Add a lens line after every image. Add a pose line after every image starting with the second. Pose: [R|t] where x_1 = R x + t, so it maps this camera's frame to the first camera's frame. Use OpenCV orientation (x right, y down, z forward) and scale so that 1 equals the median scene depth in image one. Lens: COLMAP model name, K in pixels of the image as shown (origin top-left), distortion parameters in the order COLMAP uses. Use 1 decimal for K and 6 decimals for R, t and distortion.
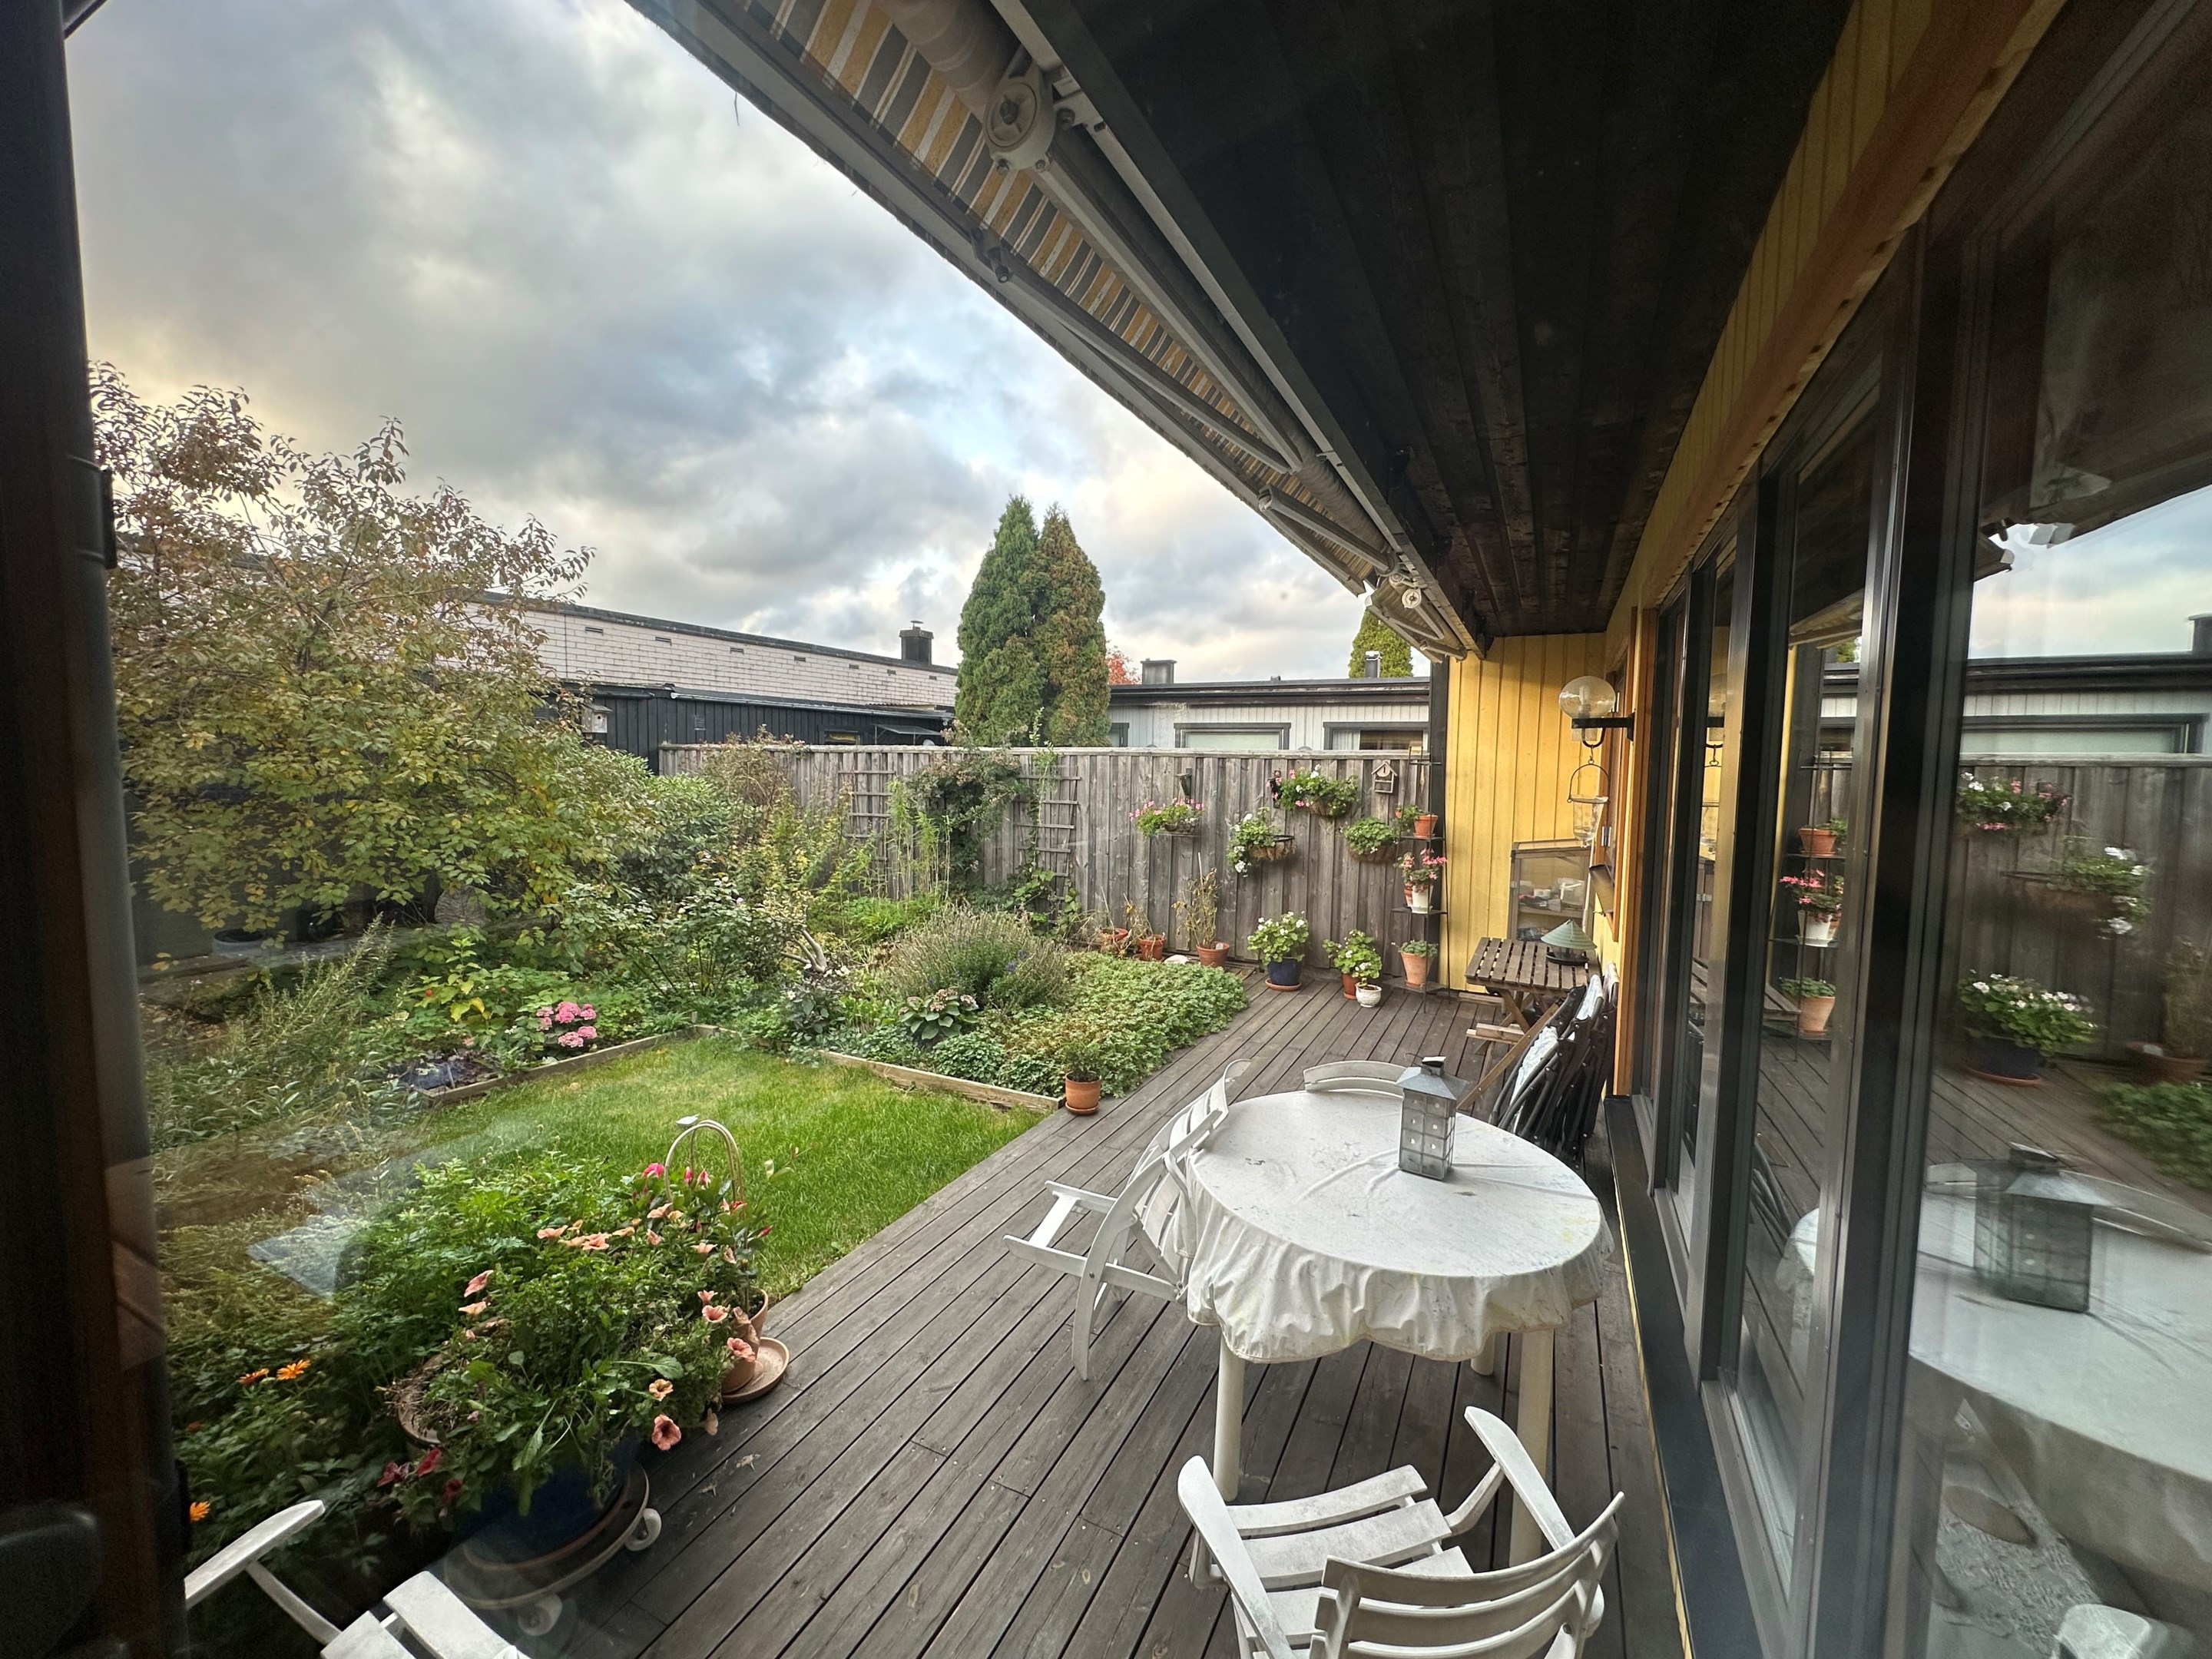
lens RADIAL K [[883.1, 0, 1099.9], [0, 883.1, 821.0], [0, 0, 1]] dist [-0.000145, -0.000010]
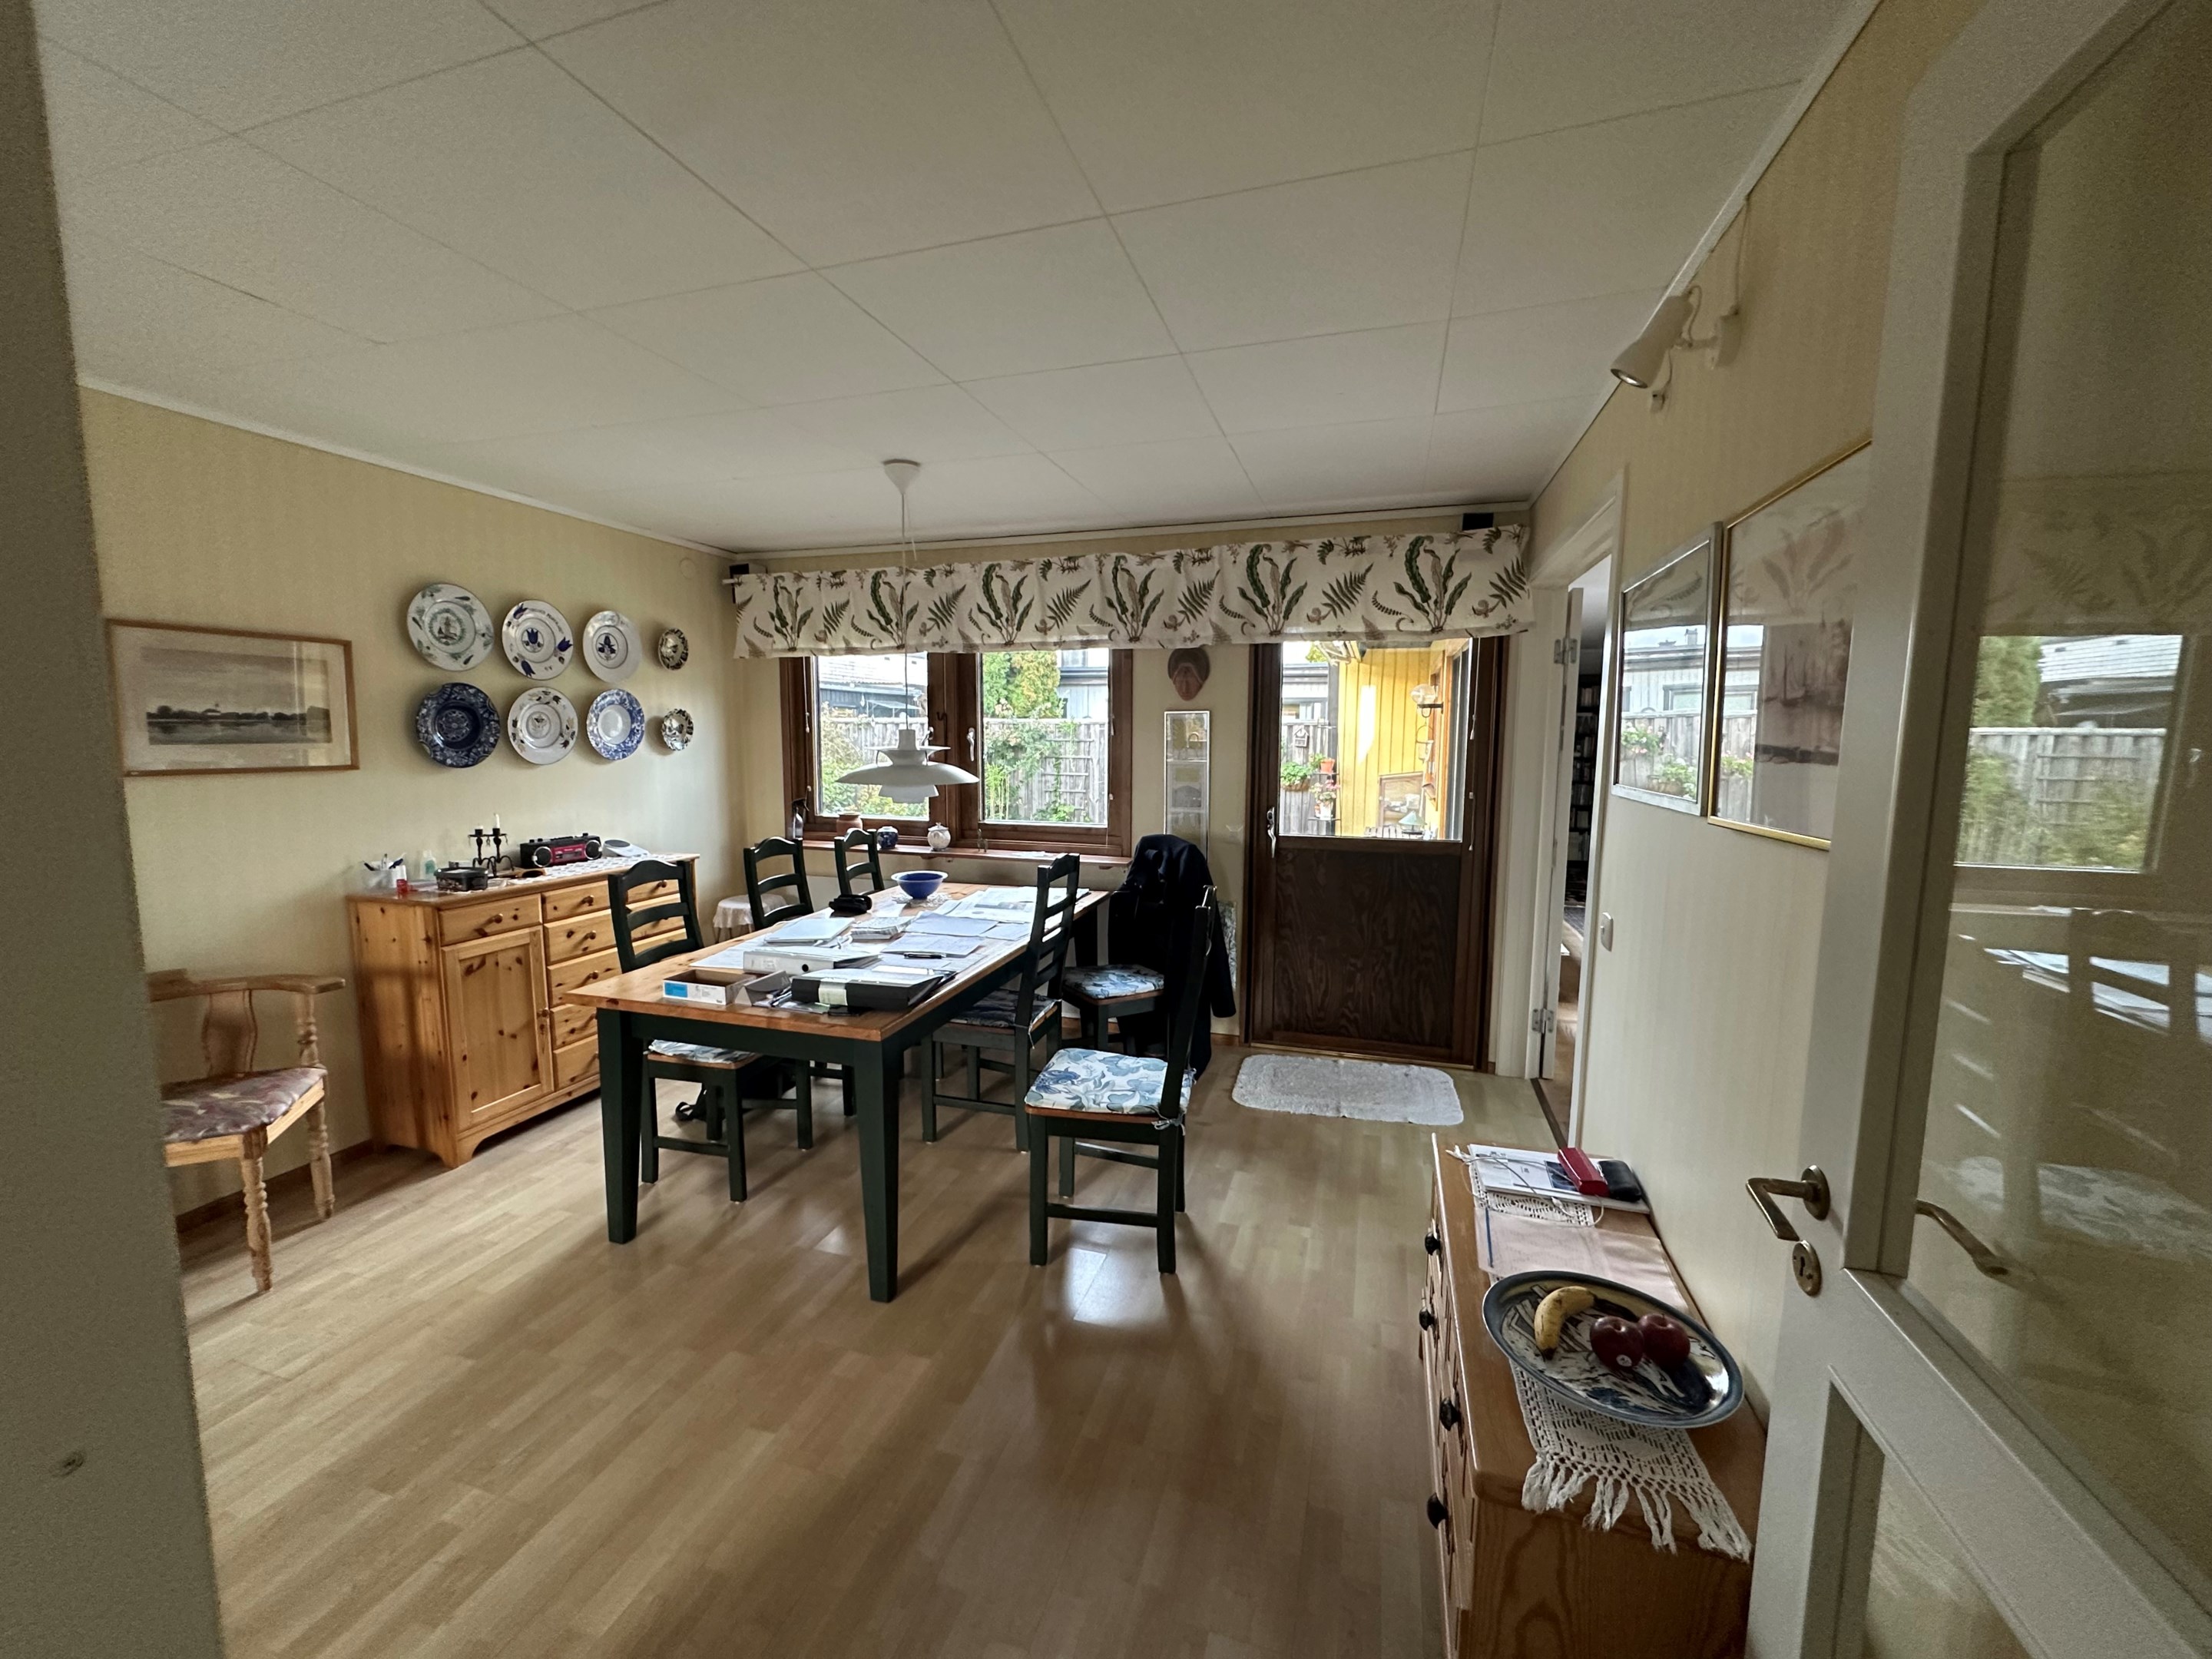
lens RADIAL K [[883.1, 0, 1105.0], [0, 883.1, 826.8], [0, 0, 1]] dist [-0.000145, -0.000010]
pose [[0.985902, -0.026868, 0.165154, -0.244565], [0.020225, 0.998922, 0.041780, 0.033434], [-0.166098, -0.037851, 0.985383, -0.426468]]
